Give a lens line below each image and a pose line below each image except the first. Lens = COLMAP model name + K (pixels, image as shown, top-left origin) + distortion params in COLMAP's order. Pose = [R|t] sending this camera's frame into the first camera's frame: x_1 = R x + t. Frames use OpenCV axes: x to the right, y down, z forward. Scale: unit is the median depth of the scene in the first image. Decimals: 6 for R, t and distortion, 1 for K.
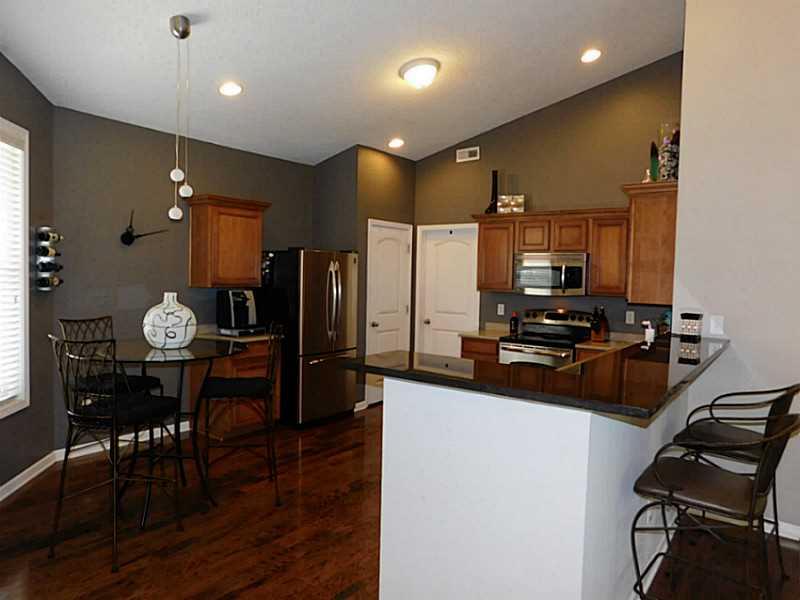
lens RADIAL K [[549.7, 0, 400.0], [0, 549.7, 300.0], [0, 0, 1]] dist [-0.027215, 0.001440]
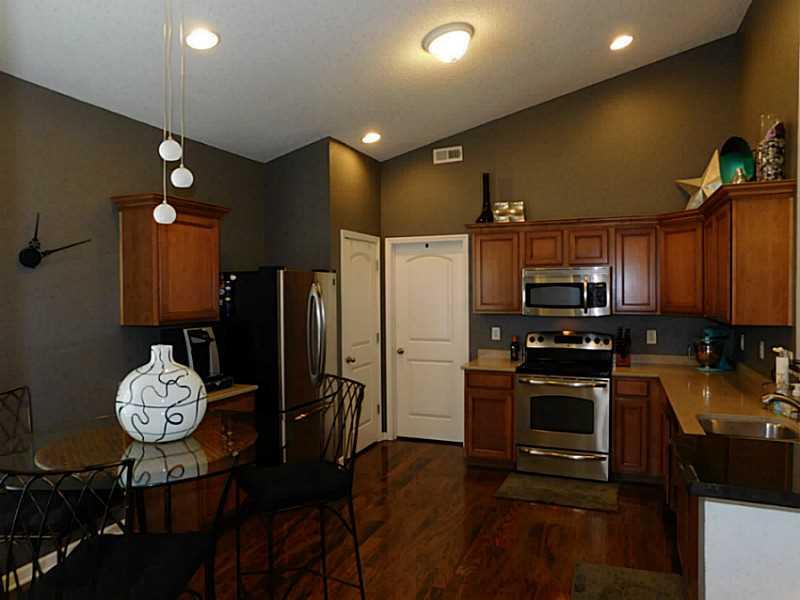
lens RADIAL K [[549.7, 0, 400.0], [0, 549.7, 300.0], [0, 0, 1]] dist [-0.027215, 0.001440]
pose [[0.967119, -0.033747, 0.252077, -0.200448], [0.040890, 0.998895, -0.023153, -0.024523], [-0.251017, 0.032699, 0.967430, 0.224018]]
